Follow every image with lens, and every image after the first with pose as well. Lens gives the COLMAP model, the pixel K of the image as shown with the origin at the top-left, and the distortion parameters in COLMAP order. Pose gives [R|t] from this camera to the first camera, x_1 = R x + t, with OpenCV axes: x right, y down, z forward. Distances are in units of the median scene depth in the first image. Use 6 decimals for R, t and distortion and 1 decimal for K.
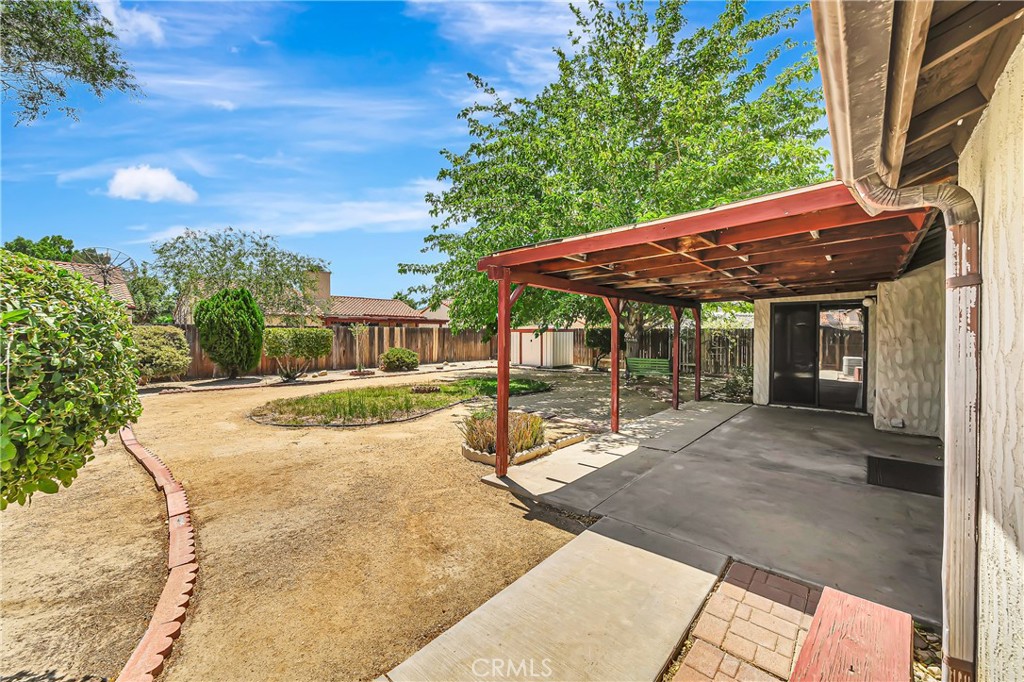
lens RADIAL K [[377.9, 0, 506.8], [0, 377.9, 336.6], [0, 0, 1]] dist [-0.007459, 0.000095]
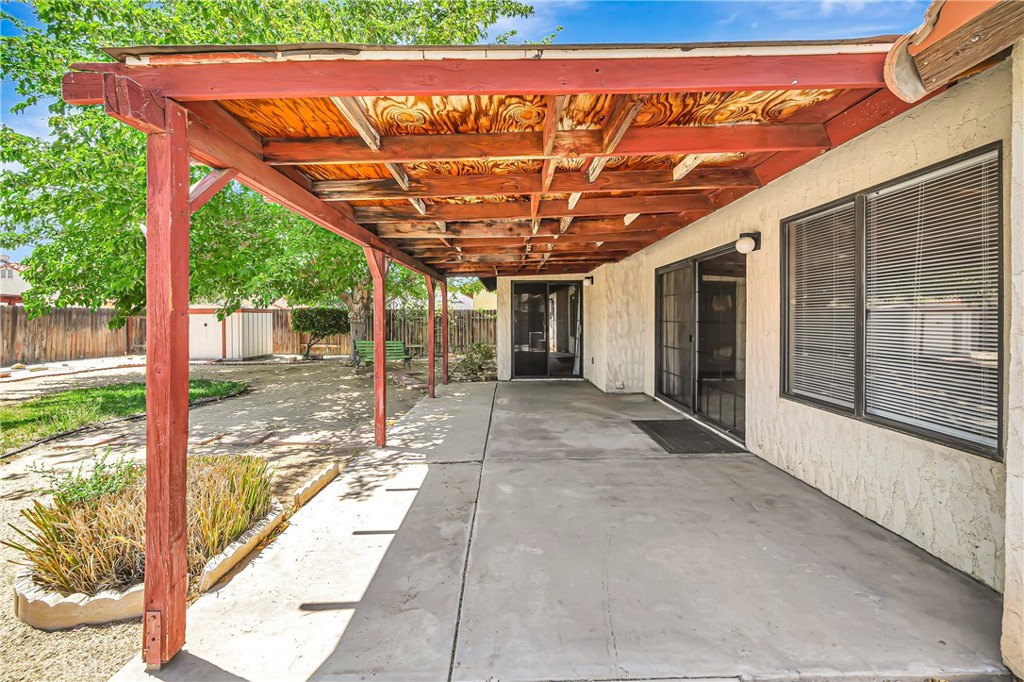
lens RADIAL K [[382.4, 0, 511.2], [0, 382.4, 320.7], [0, 0, 1]] dist [-0.003464, -0.000036]
pose [[0.734750, -0.007647, 0.678295, -0.008482], [0.006977, 0.999969, 0.003716, 0.018978], [-0.678302, 0.002003, 0.734781, 0.273107]]
